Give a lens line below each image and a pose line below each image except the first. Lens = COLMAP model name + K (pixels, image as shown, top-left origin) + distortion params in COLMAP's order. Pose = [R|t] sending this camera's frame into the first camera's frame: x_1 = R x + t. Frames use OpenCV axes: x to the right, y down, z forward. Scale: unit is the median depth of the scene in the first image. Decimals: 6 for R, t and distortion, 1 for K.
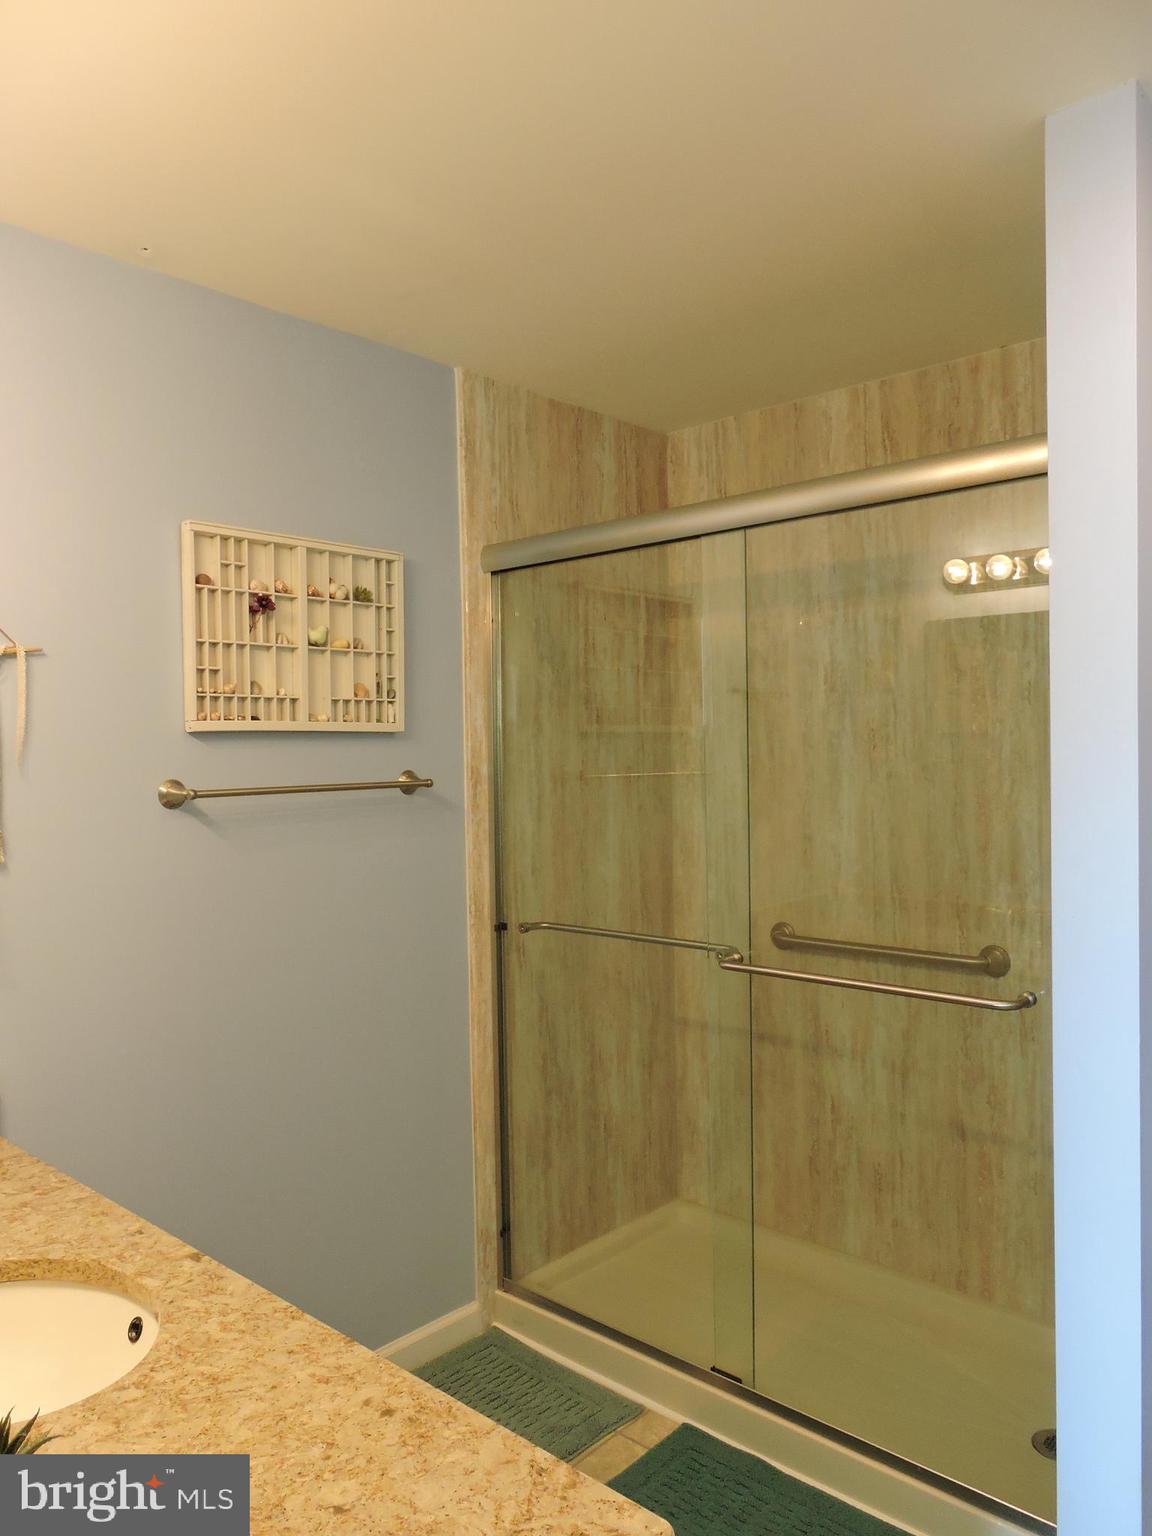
lens RADIAL K [[1097.1, 0, 573.2], [0, 1097.1, 765.5], [0, 0, 1]] dist [0.003483, -0.007461]
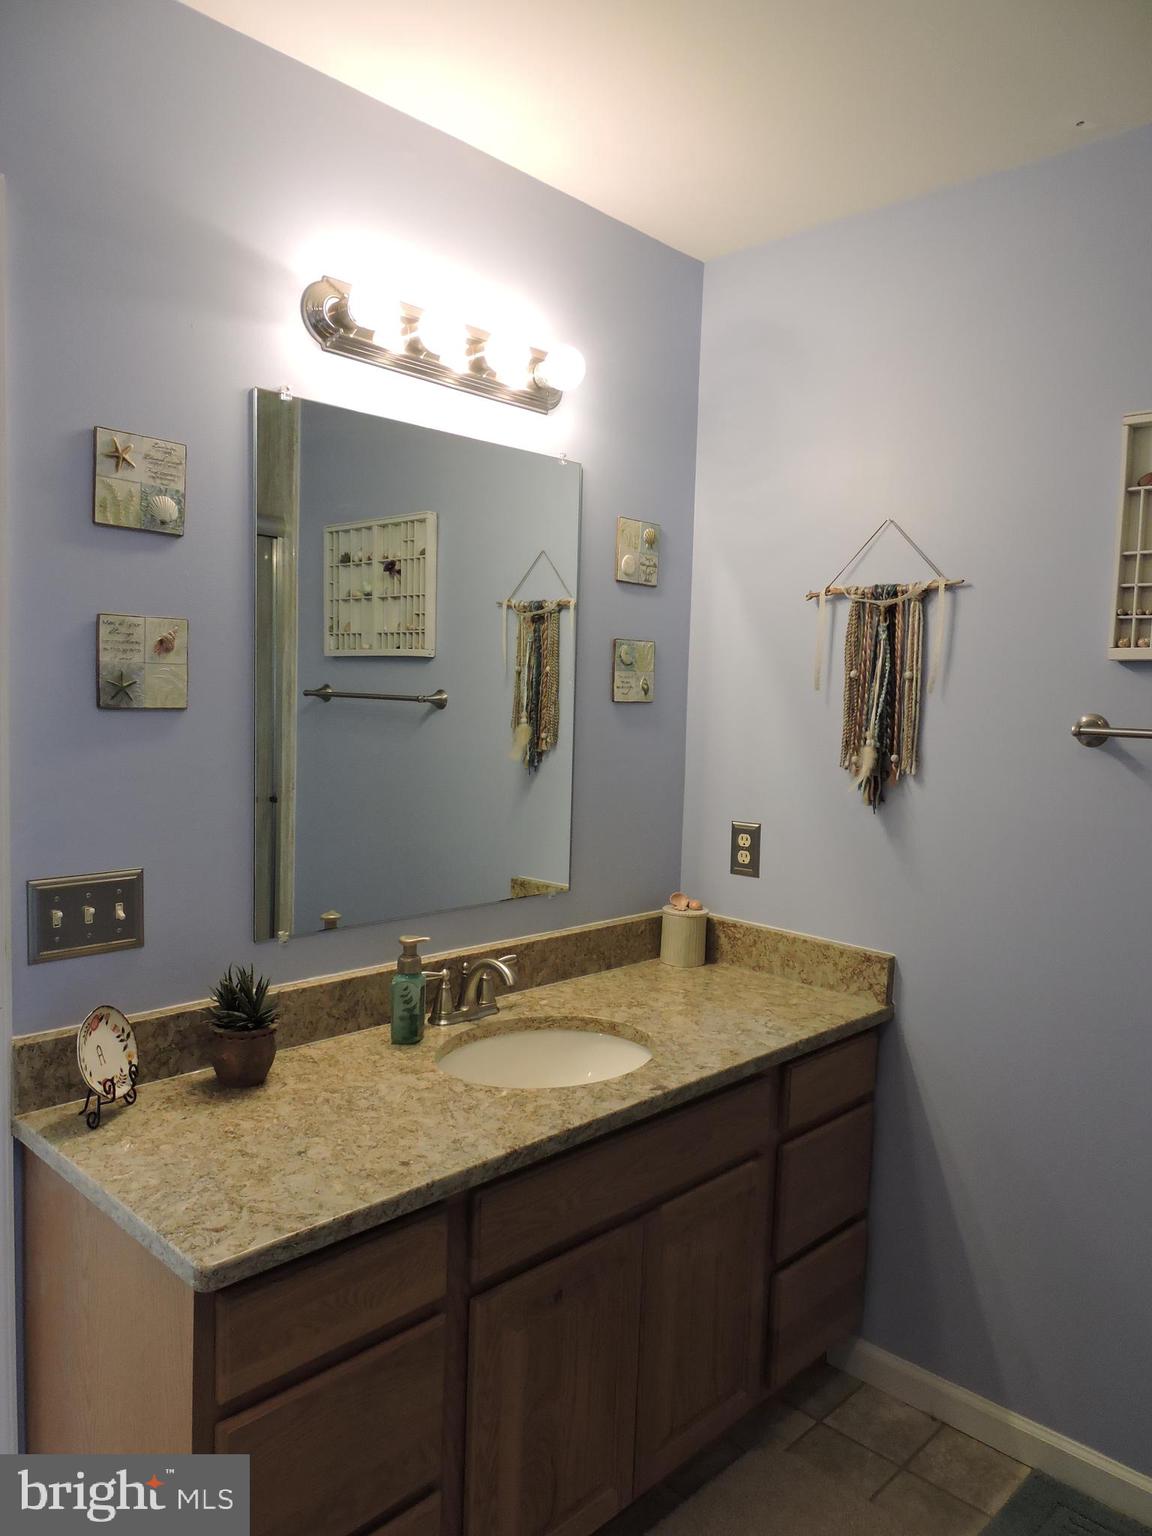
lens RADIAL K [[1097.1, 0, 573.2], [0, 1097.1, 765.5], [0, 0, 1]] dist [0.003483, -0.007461]
pose [[-0.028943, 0.096211, -0.994940, 0.770268], [-0.036981, 0.994573, 0.097251, -0.023426], [0.998897, 0.039609, -0.025228, 0.843084]]
